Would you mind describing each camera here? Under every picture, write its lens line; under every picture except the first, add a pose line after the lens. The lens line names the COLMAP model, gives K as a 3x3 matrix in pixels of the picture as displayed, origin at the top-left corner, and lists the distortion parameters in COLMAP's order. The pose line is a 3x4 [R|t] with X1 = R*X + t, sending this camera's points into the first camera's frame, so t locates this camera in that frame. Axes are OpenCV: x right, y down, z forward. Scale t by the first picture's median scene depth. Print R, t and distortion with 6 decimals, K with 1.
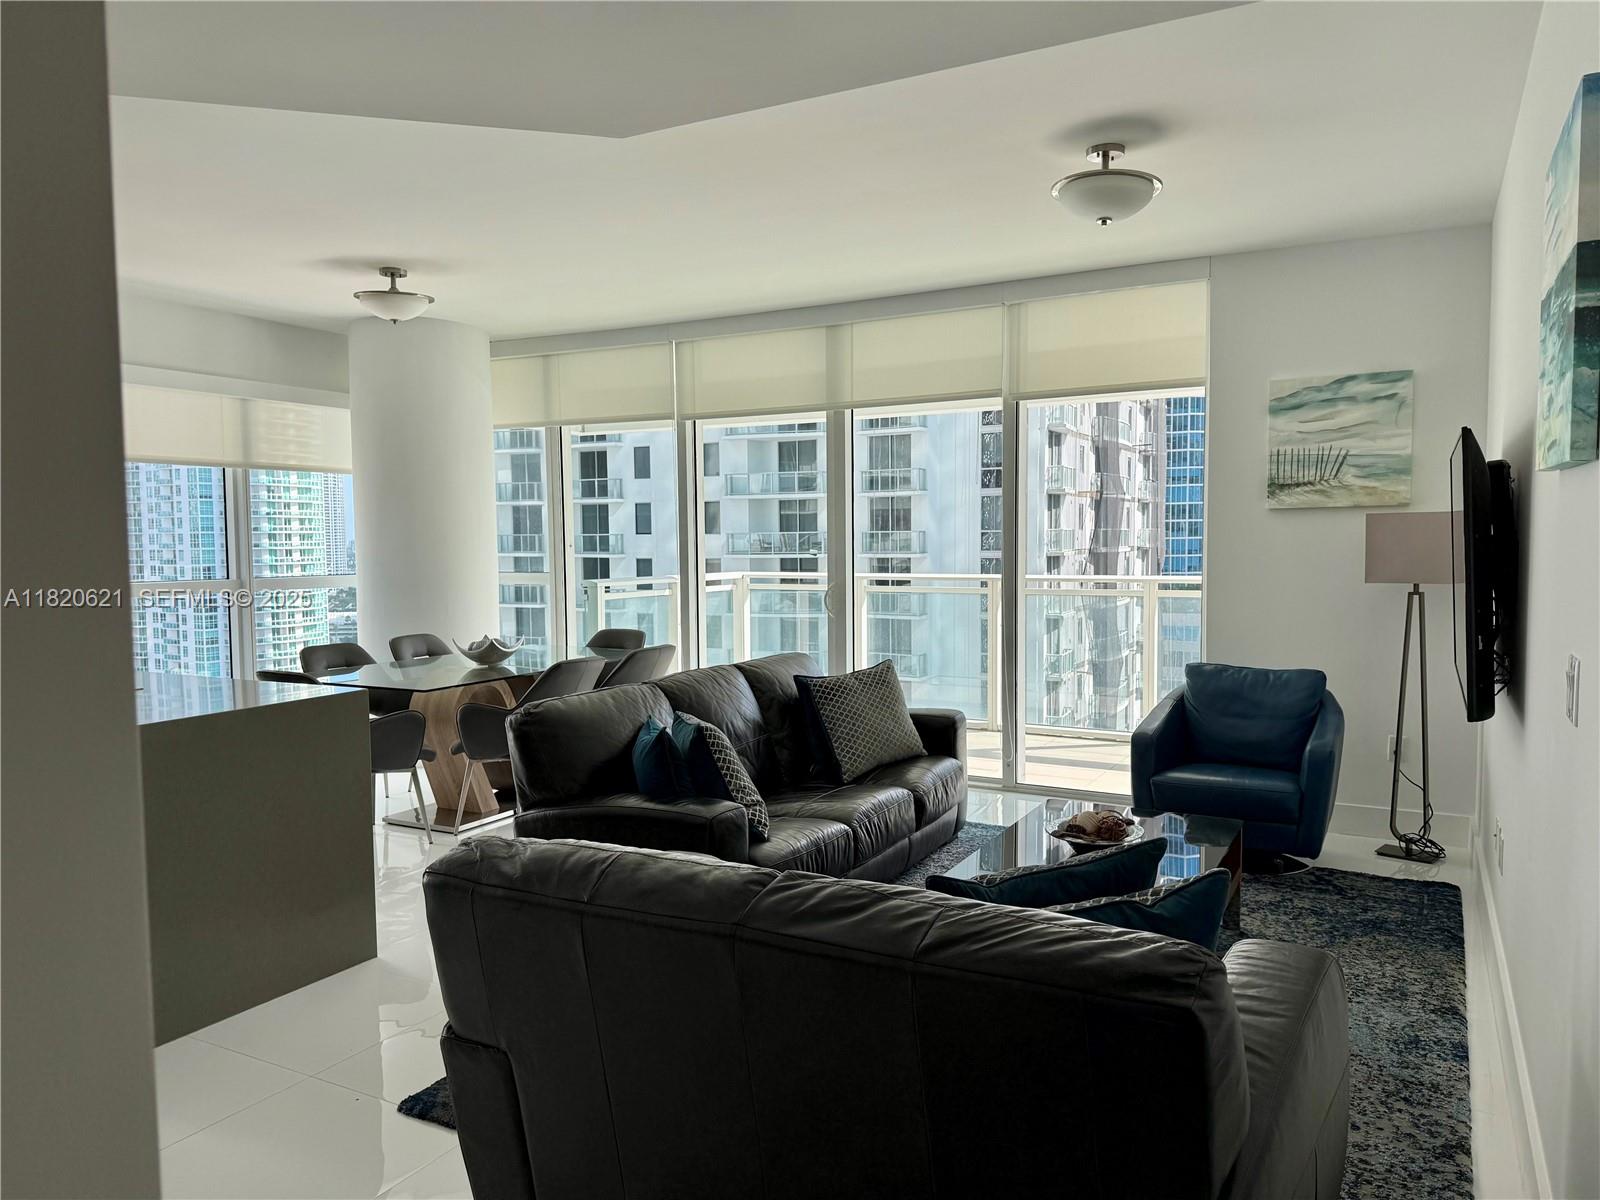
lens RADIAL K [[1114.6, 0, 802.9], [0, 1114.6, 609.7], [0, 0, 1]] dist [0.106843, -0.142020]
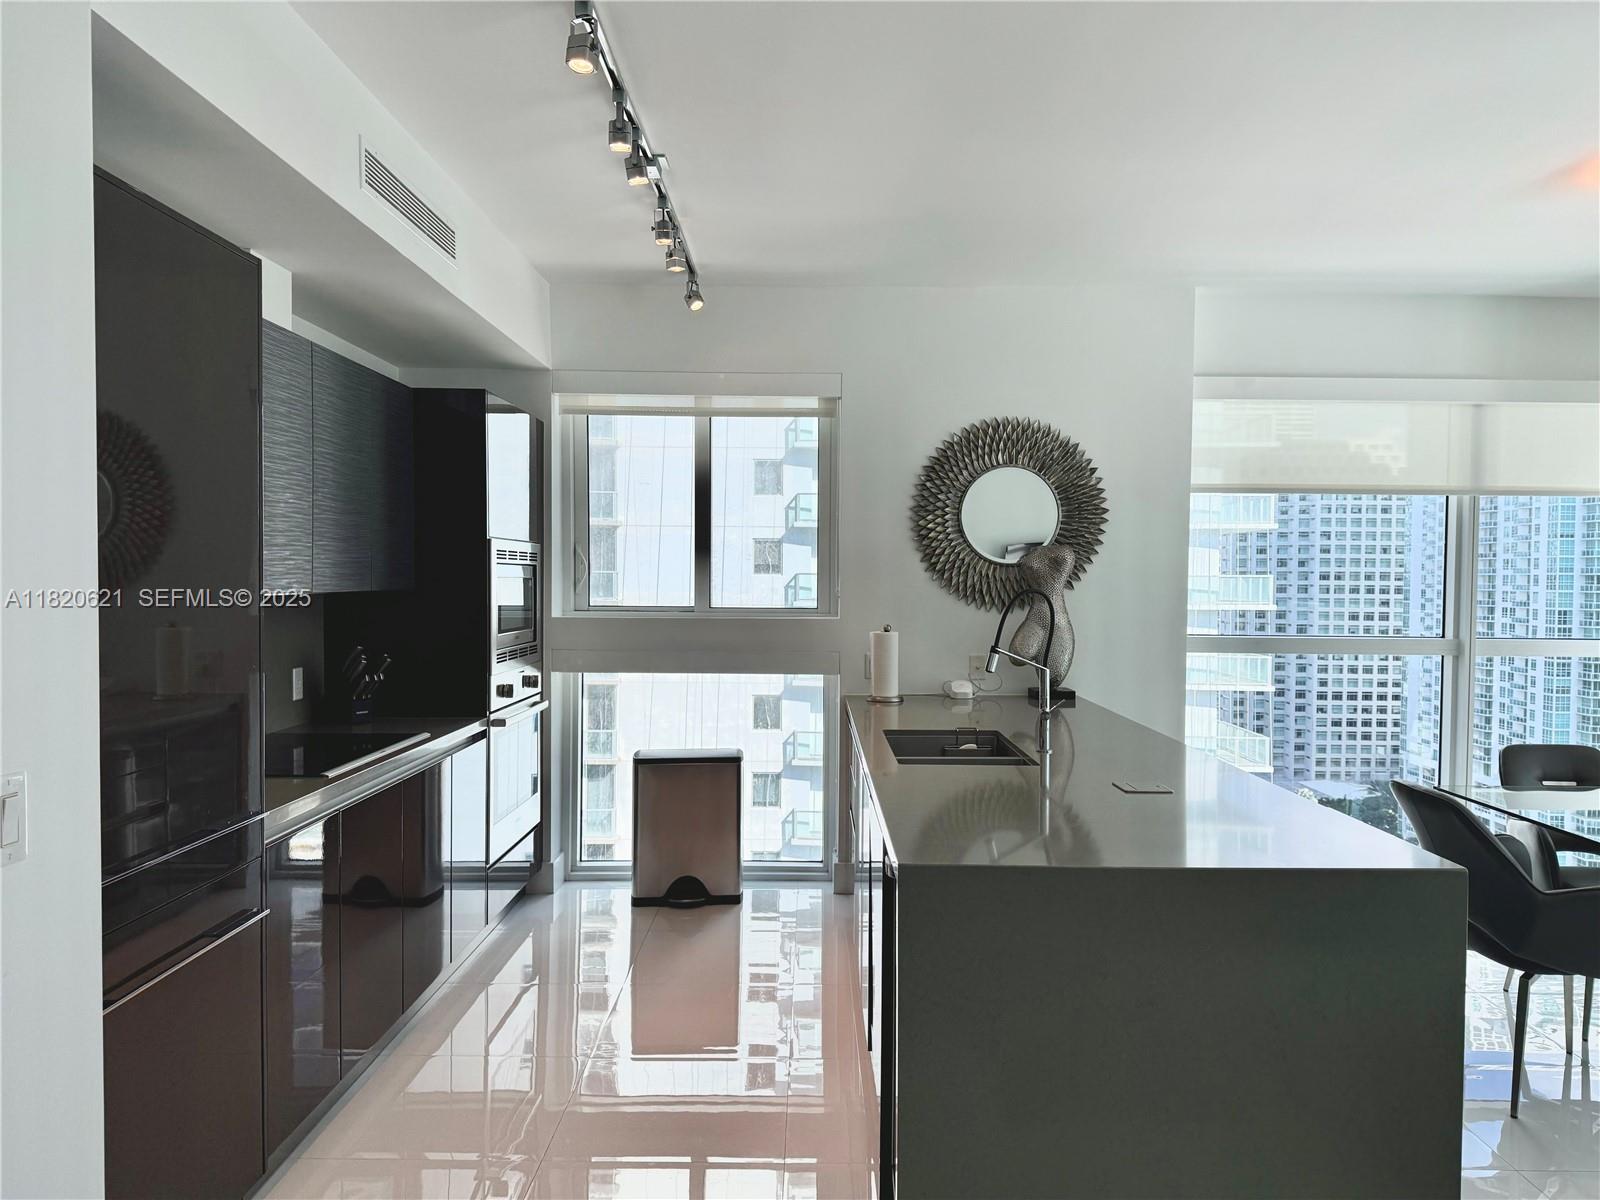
lens RADIAL K [[1126.0, 0, 805.2], [0, 1126.0, 616.3], [0, 0, 1]] dist [0.058249, -0.087727]
pose [[0.476812, 0.041288, -0.878035, -0.003066], [-0.067385, 0.997674, 0.010320, -0.002286], [0.876419, 0.054245, 0.478485, 0.027471]]
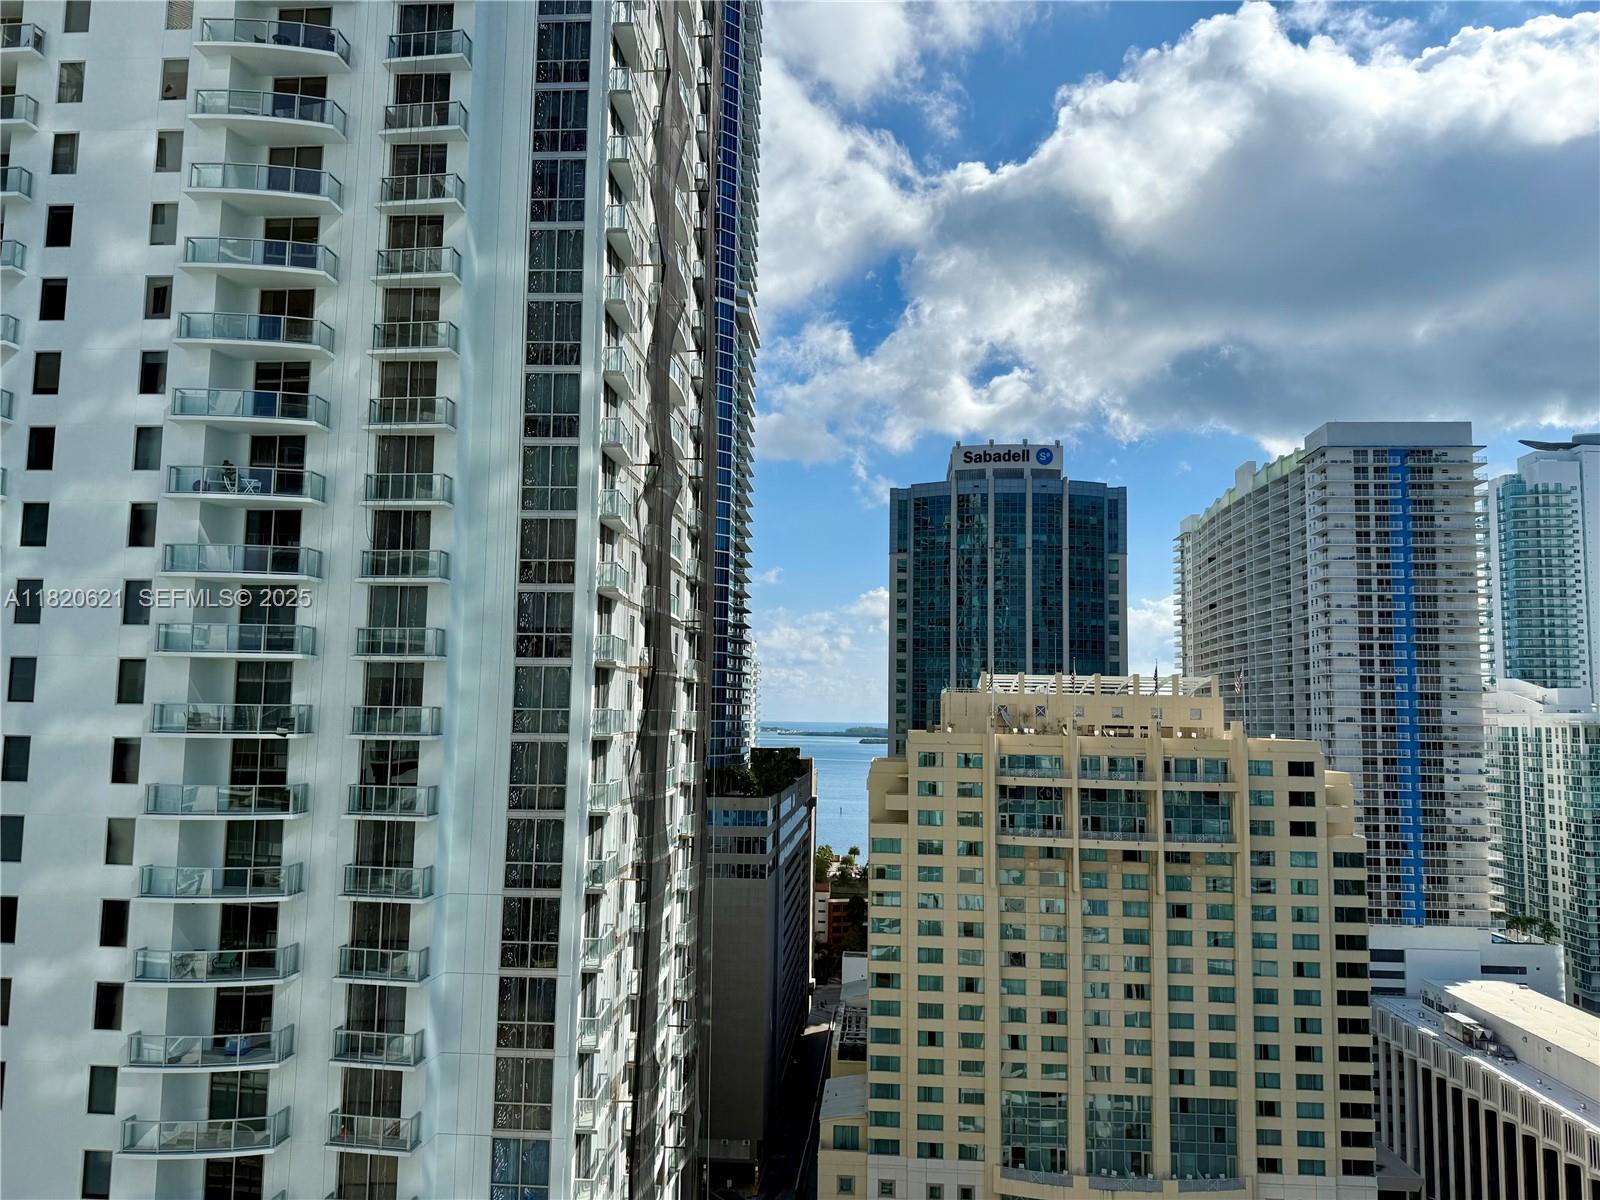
lens RADIAL K [[1114.6, 0, 802.9], [0, 1114.6, 609.7], [0, 0, 1]] dist [0.106843, -0.142020]
pose [[0.912307, 0.062262, 0.404746, 0.014131], [0.002919, 0.987360, -0.158465, -0.010430], [-0.409496, 0.145750, 0.900594, 0.154117]]
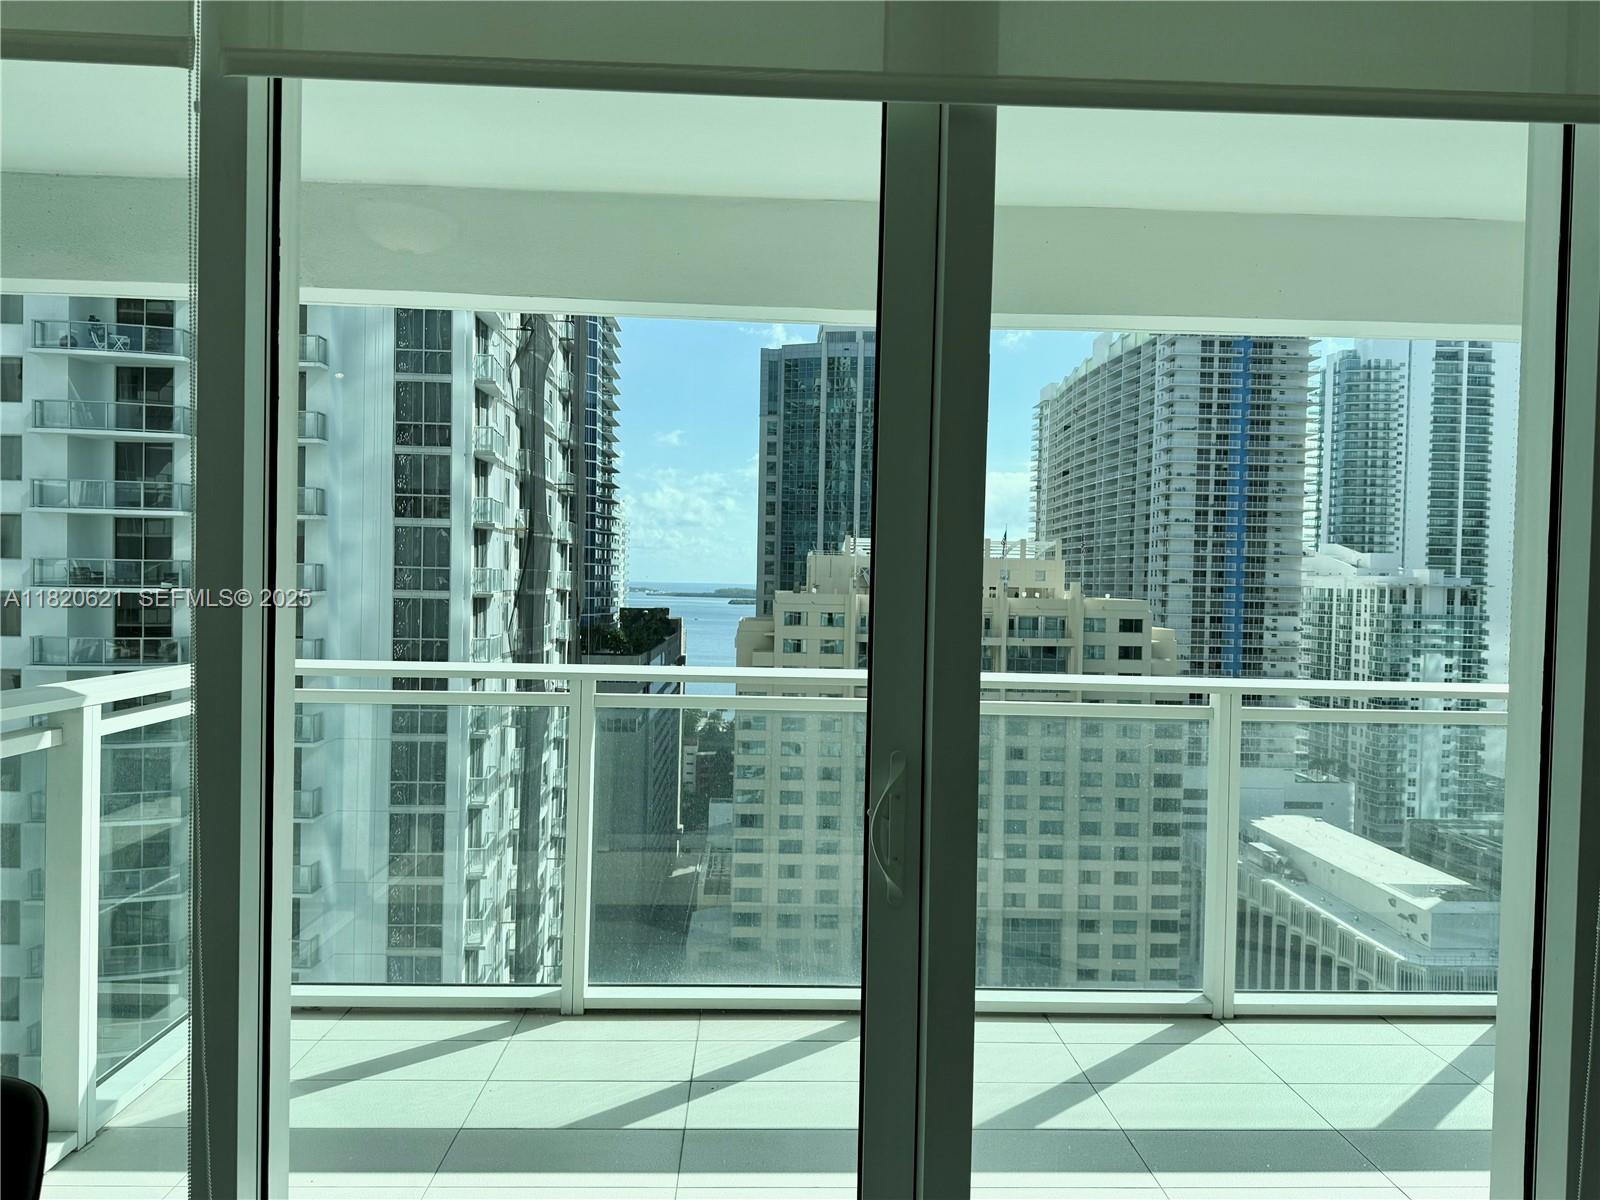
lens RADIAL K [[1114.6, 0, 802.9], [0, 1114.6, 609.7], [0, 0, 1]] dist [0.106843, -0.142020]
pose [[0.858236, 0.013722, 0.513072, -0.015306], [0.004700, 0.999391, -0.034591, -0.005708], [-0.513234, 0.032098, 0.857649, 0.094057]]
